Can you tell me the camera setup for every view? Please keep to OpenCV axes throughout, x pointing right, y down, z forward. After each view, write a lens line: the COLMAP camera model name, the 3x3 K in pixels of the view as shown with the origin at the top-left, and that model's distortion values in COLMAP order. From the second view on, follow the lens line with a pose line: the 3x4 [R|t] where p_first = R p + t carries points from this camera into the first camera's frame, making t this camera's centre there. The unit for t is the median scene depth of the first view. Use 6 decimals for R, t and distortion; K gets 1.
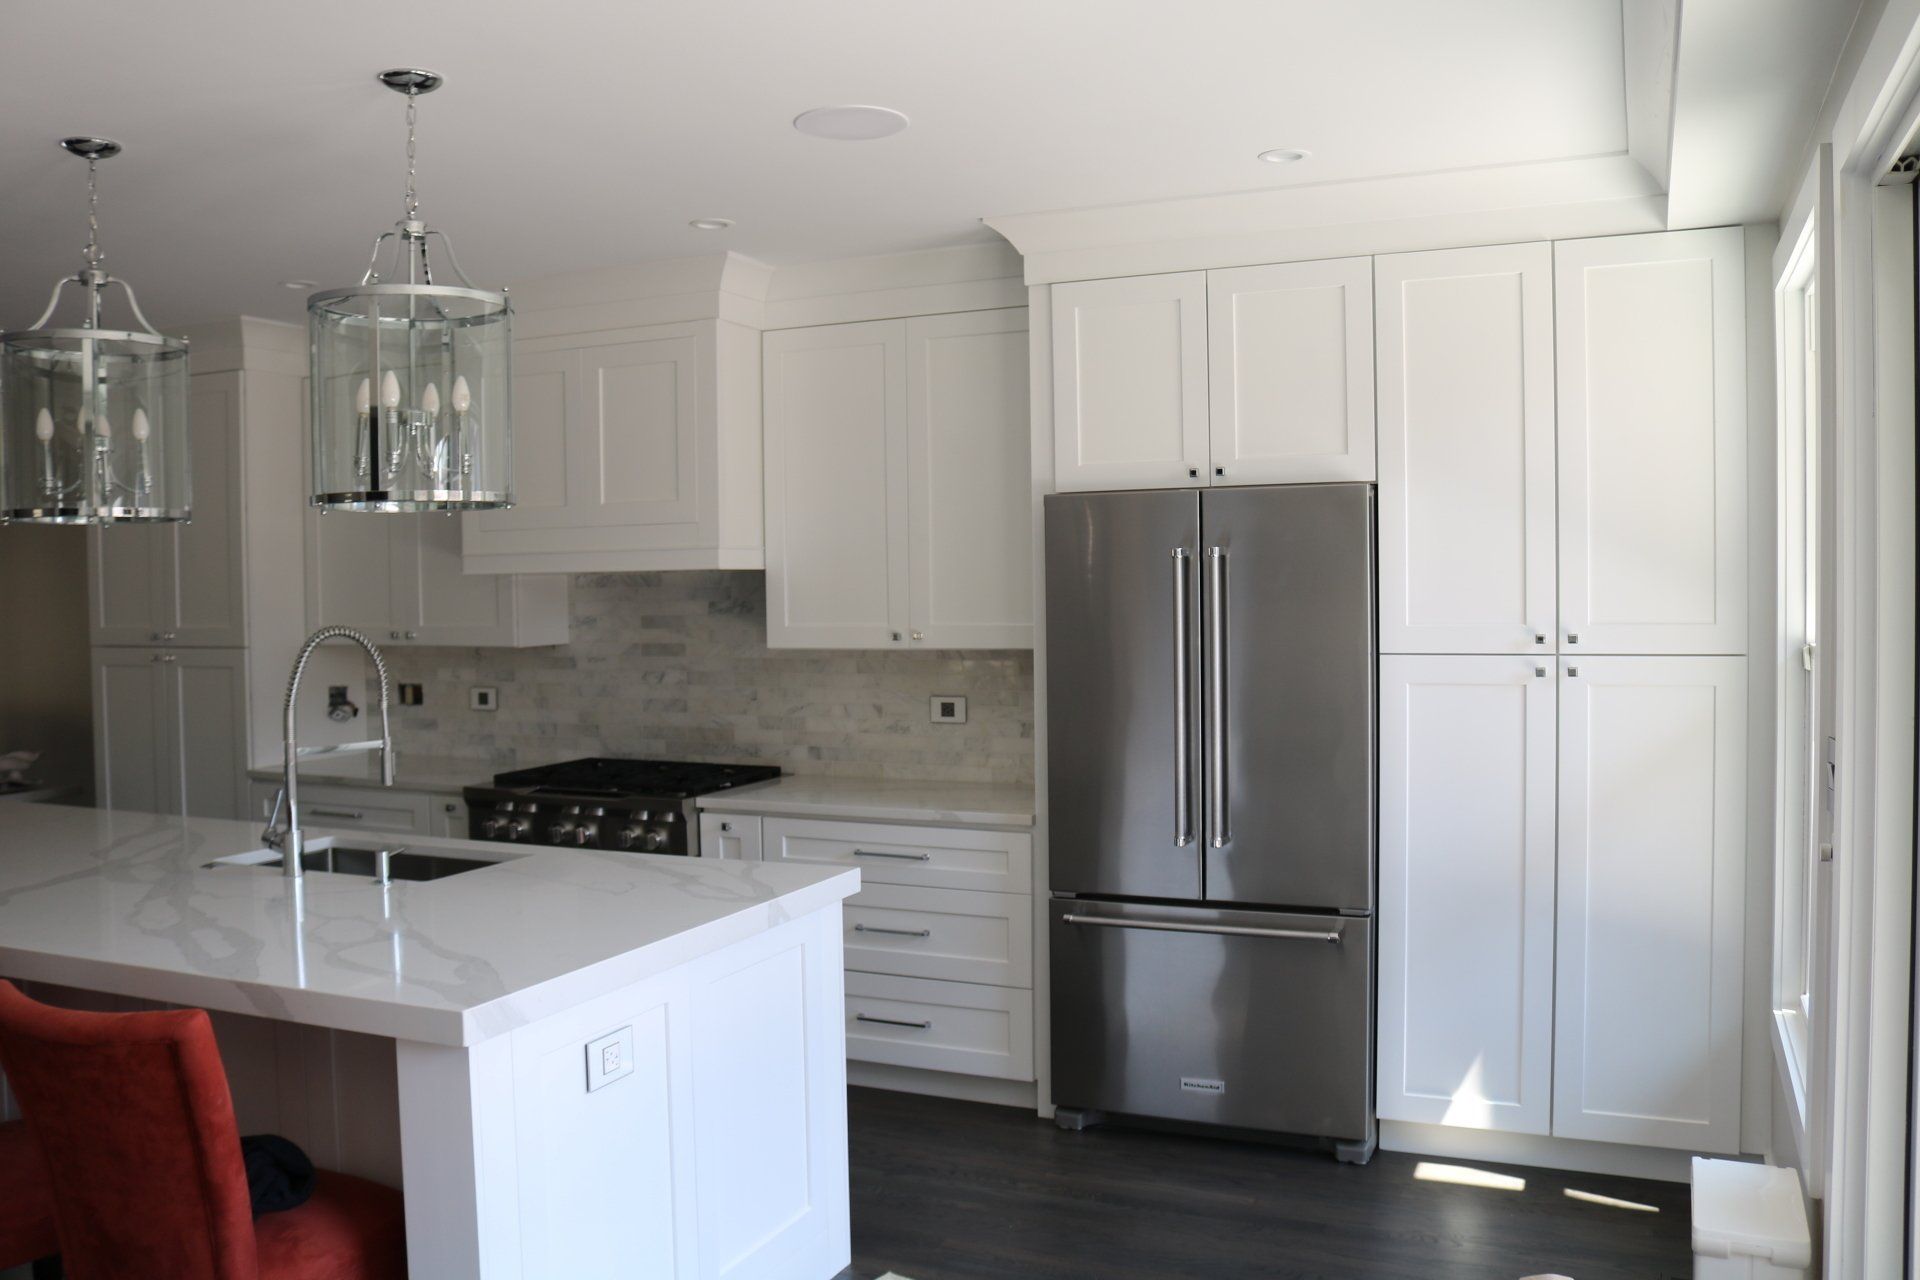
lens RADIAL K [[1583.6, 0, 953.3], [0, 1583.6, 626.4], [0, 0, 1]] dist [-0.162825, 0.141260]
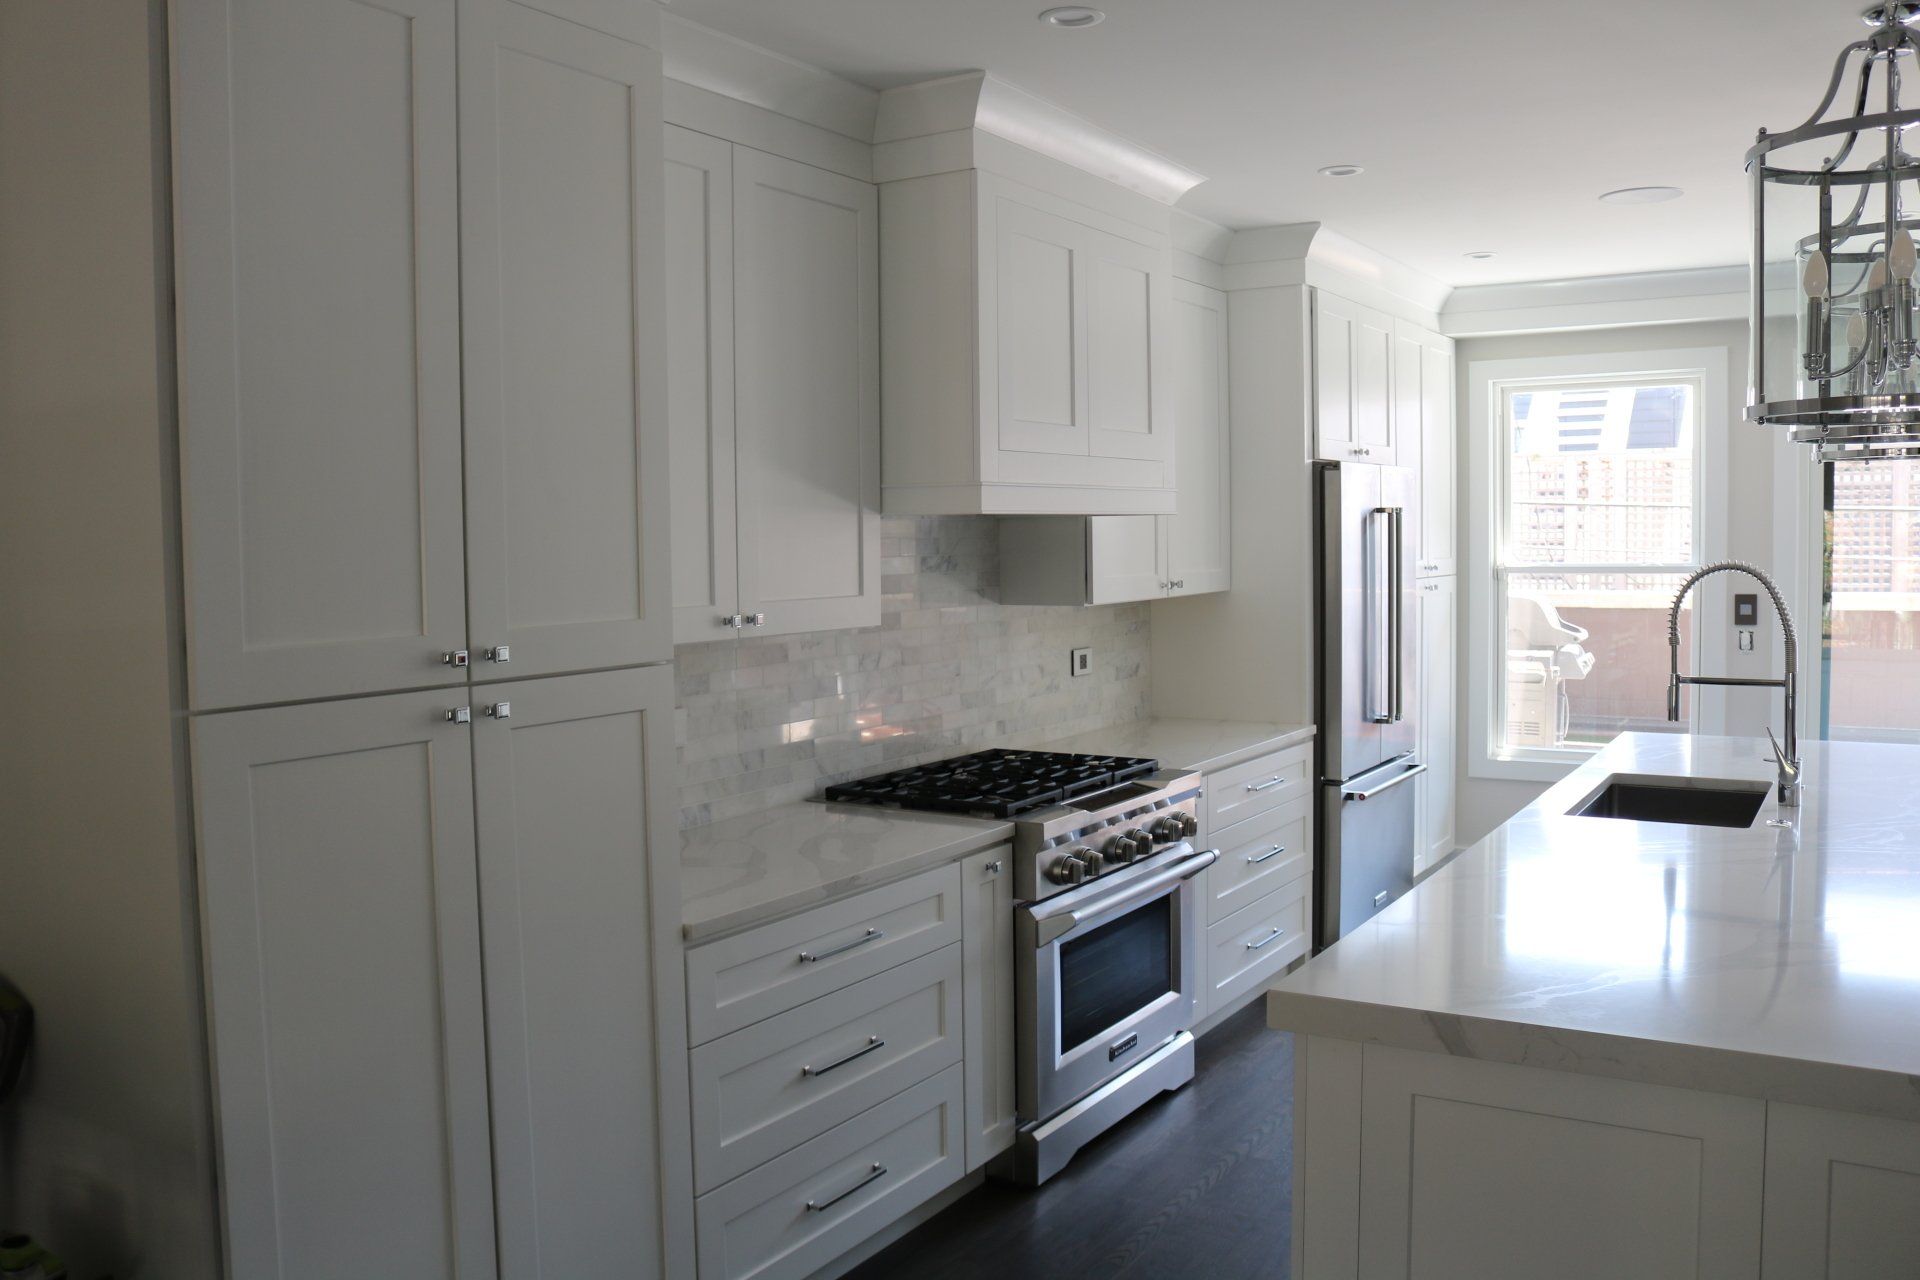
lens RADIAL K [[1583.6, 0, 953.3], [0, 1583.6, 626.4], [0, 0, 1]] dist [-0.162825, 0.141260]
pose [[0.147179, -0.044621, 0.988103, -0.924701], [0.042848, 0.998332, 0.038700, -0.010970], [-0.988181, 0.036642, 0.148845, 0.861348]]
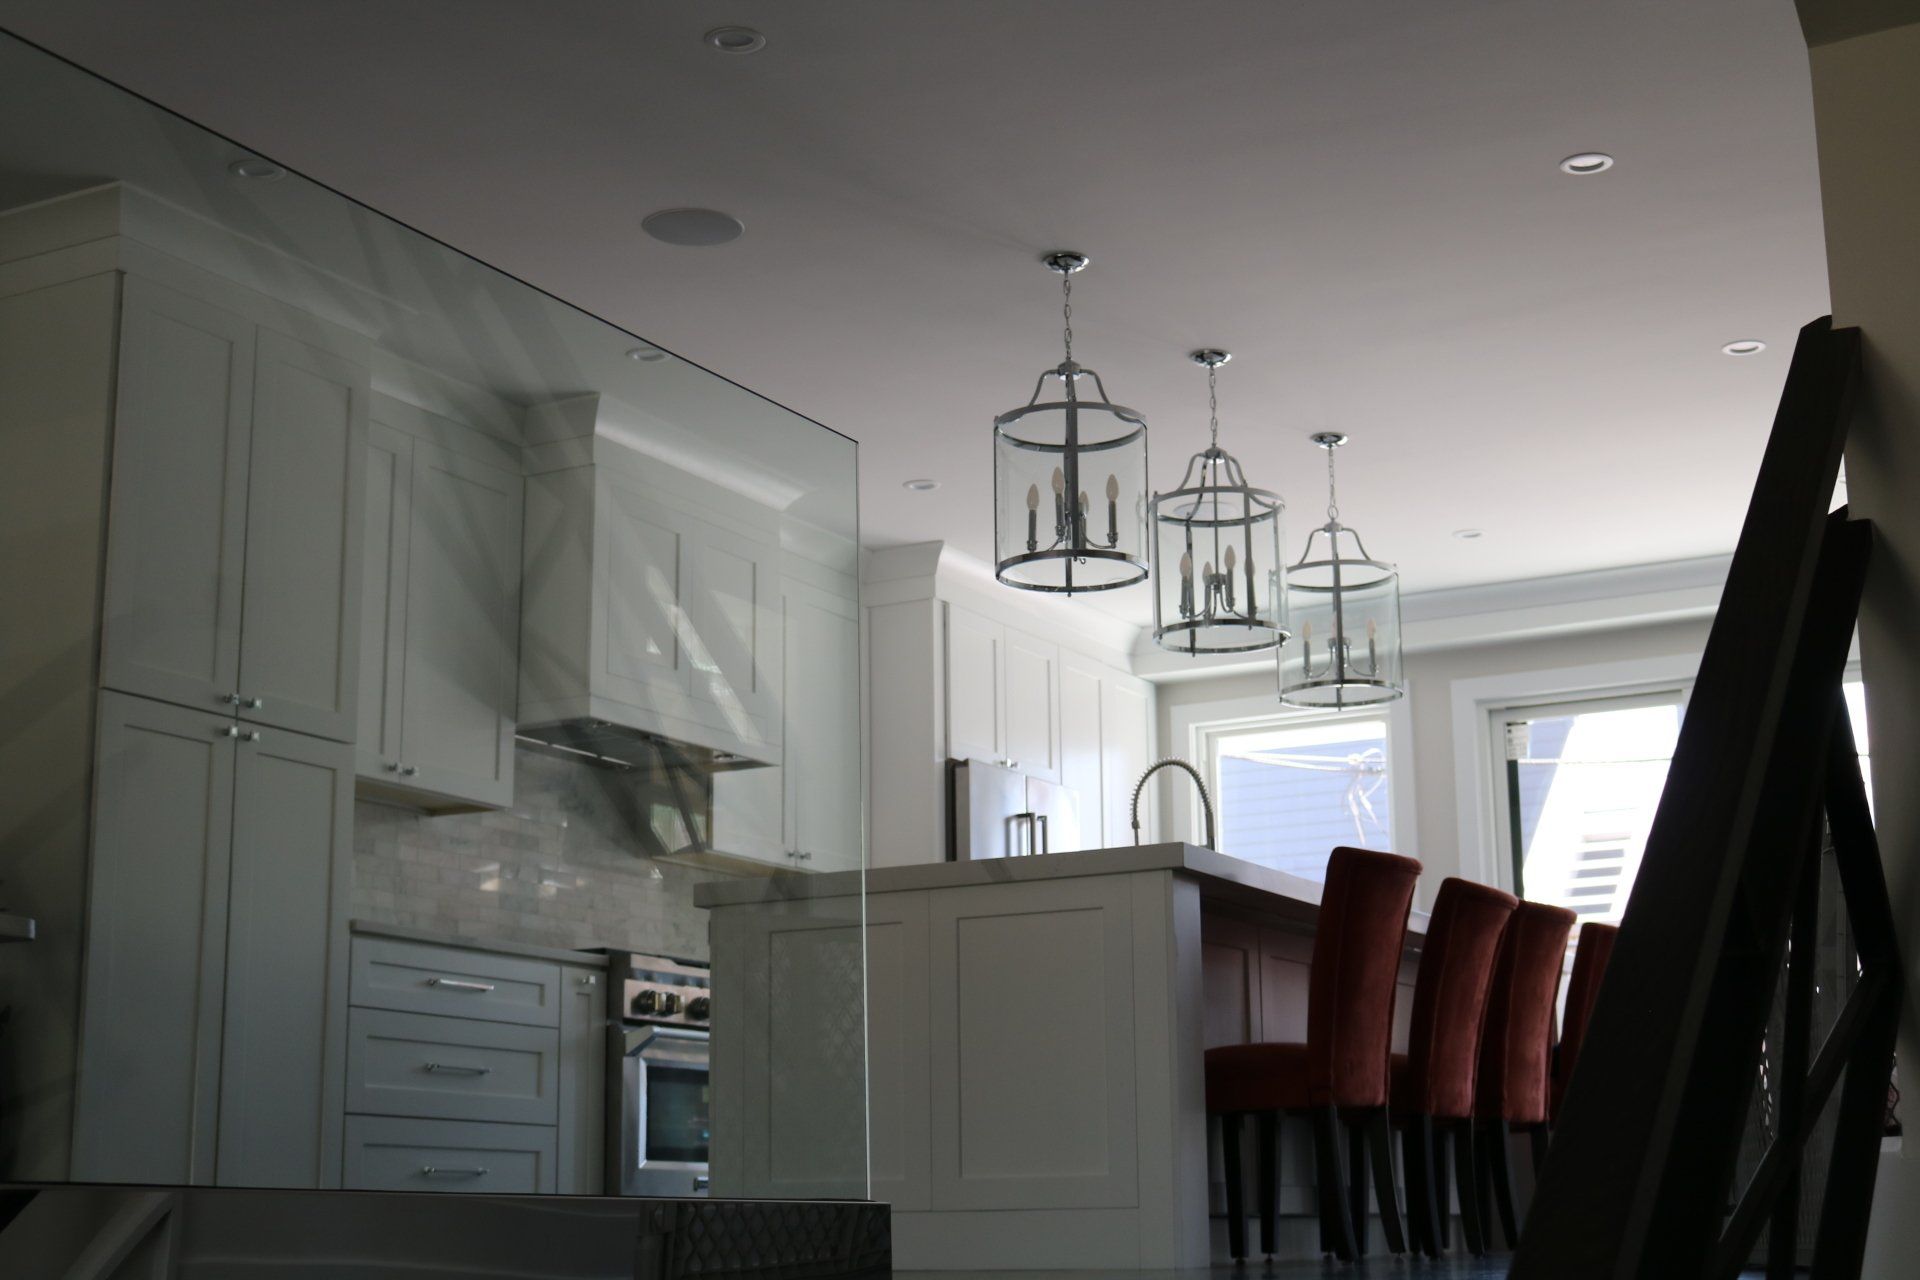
lens RADIAL K [[2701.5, 0, 935.2], [0, 2701.5, 641.9], [0, 0, 1]] dist [-0.063772, -0.027299]
pose [[0.095428, 0.228461, 0.968865, -1.672287], [0.037254, 0.971805, -0.232824, 0.270087], [-0.994739, 0.058312, 0.084226, 0.637817]]
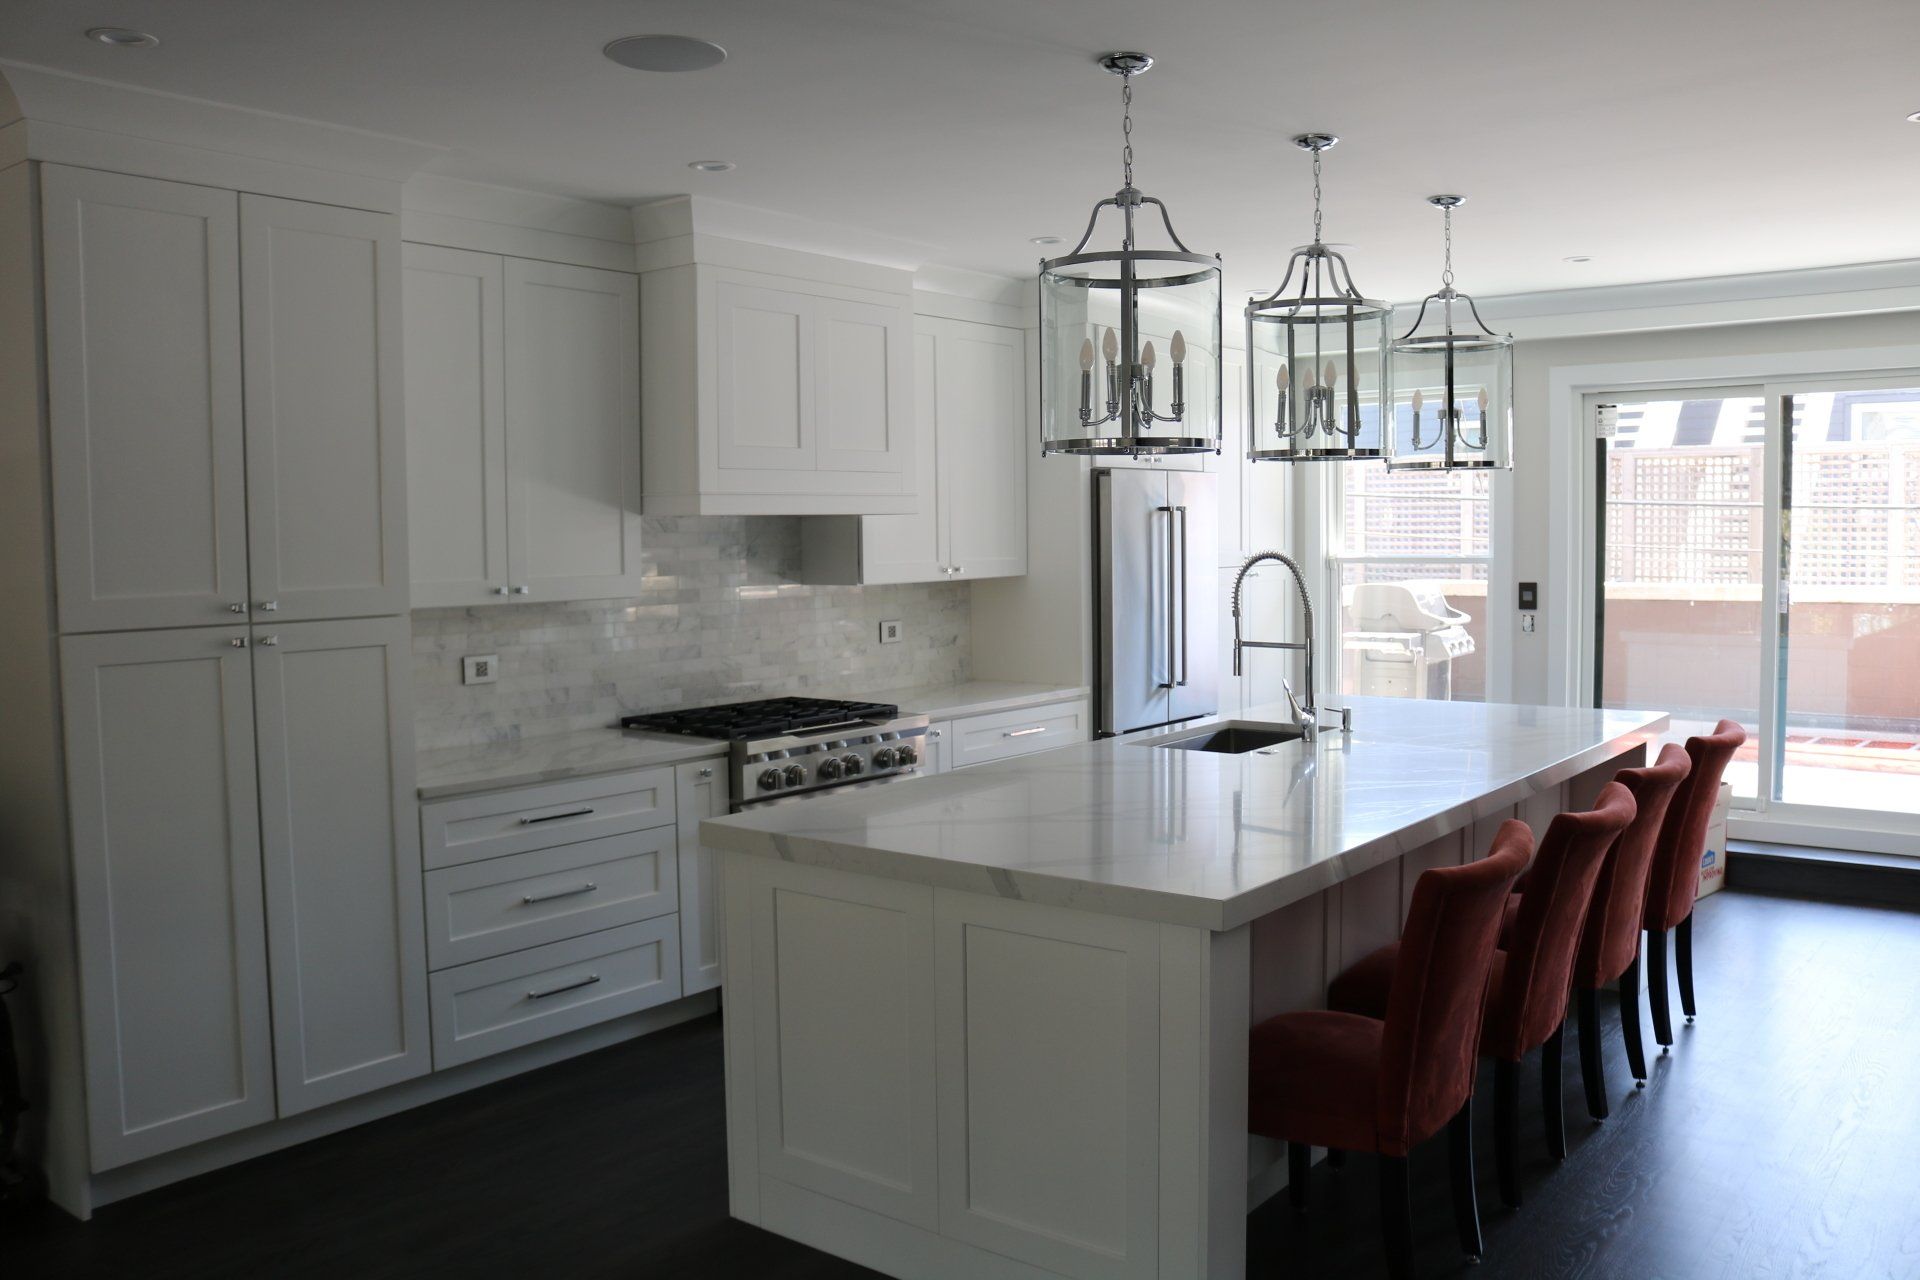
lens RADIAL K [[1583.6, 0, 953.3], [0, 1583.6, 626.4], [0, 0, 1]] dist [-0.162825, 0.141260]
pose [[0.250607, -0.048306, 0.966883, -1.100404], [0.037635, 0.998485, 0.040130, 0.000436], [-0.967357, 0.026332, 0.252046, 0.592297]]
